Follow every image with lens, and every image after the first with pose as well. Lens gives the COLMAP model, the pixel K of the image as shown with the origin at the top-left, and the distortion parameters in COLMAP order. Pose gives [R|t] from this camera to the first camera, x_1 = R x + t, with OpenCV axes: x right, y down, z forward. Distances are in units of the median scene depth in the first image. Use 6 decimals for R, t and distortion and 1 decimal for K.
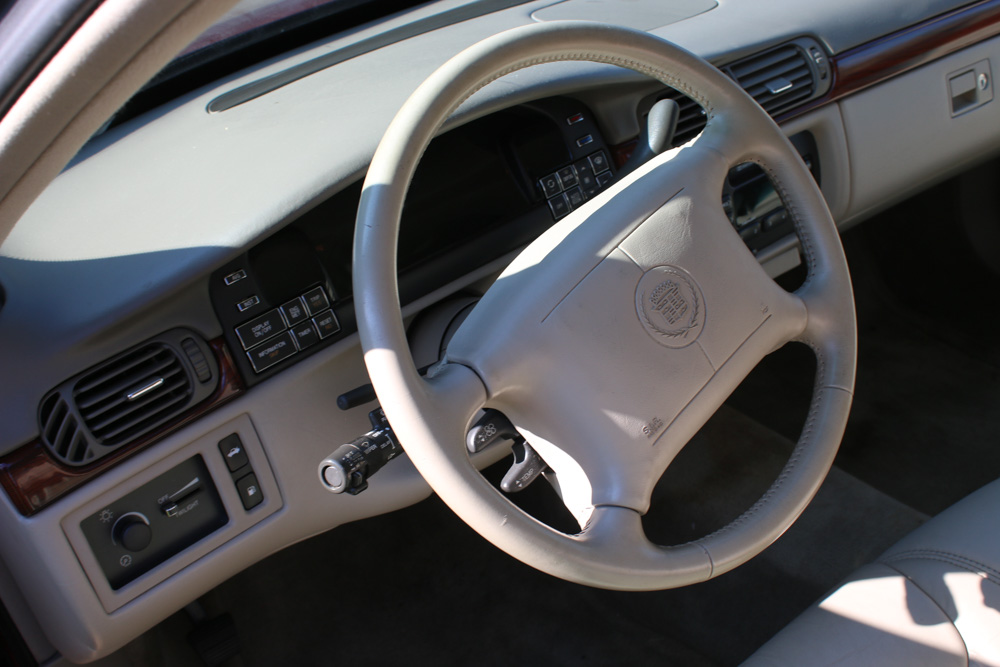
lens RADIAL K [[1150.8, 0, 494.9], [0, 1150.8, 334.9], [0, 0, 1]] dist [-0.049957, 0.000000]
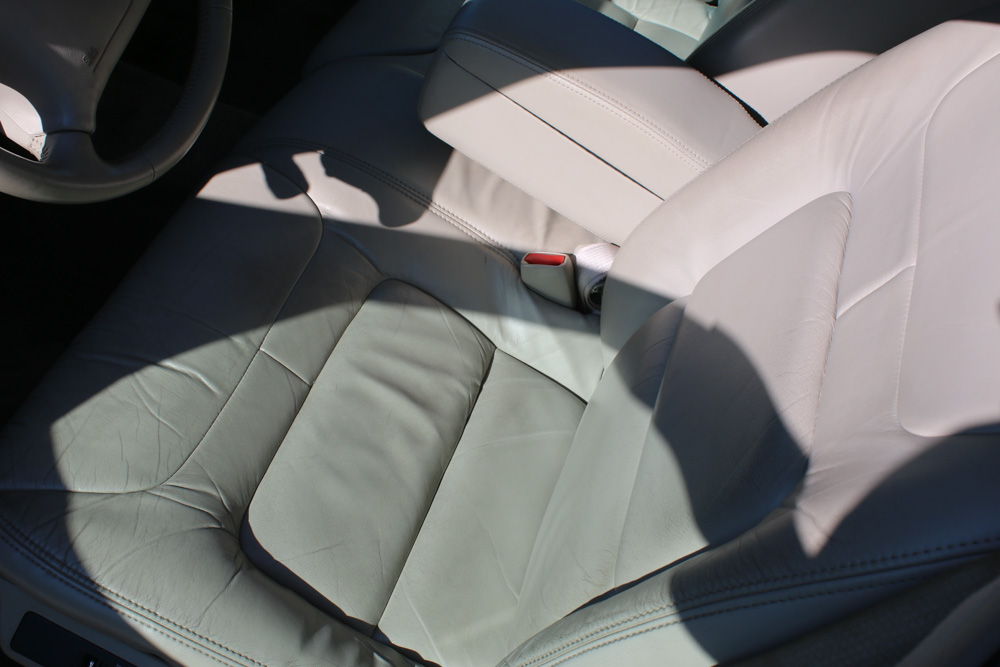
lens RADIAL K [[1150.8, 0, 498.6], [0, 1150.8, 340.6], [0, 0, 1]] dist [-0.049957, 0.000000]
pose [[0.782855, -0.227177, 0.579249, -0.229361], [0.014119, 0.937208, 0.348484, -0.036434], [-0.622044, -0.264634, 0.736905, -0.118726]]
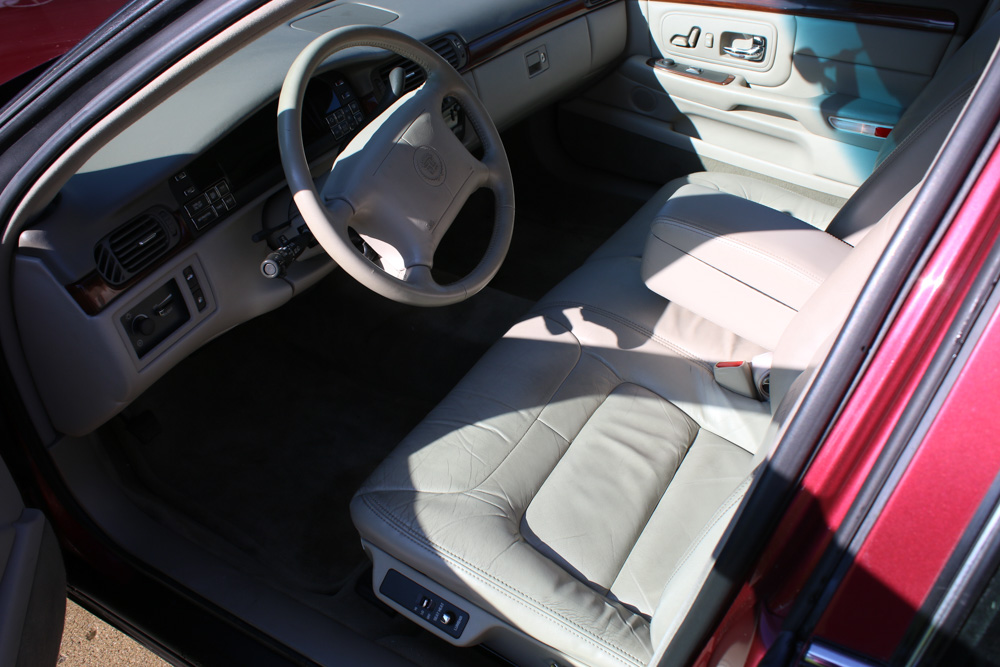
lens RADIAL K [[909.0, 0, 501.3], [0, 909.0, 326.3], [0, 0, 1]] dist [-0.096223, 0.000000]
pose [[0.925170, -0.130814, 0.356298, -0.301970], [0.114287, 0.991176, 0.067148, 0.146477], [-0.361937, -0.021403, 0.931957, -0.472993]]
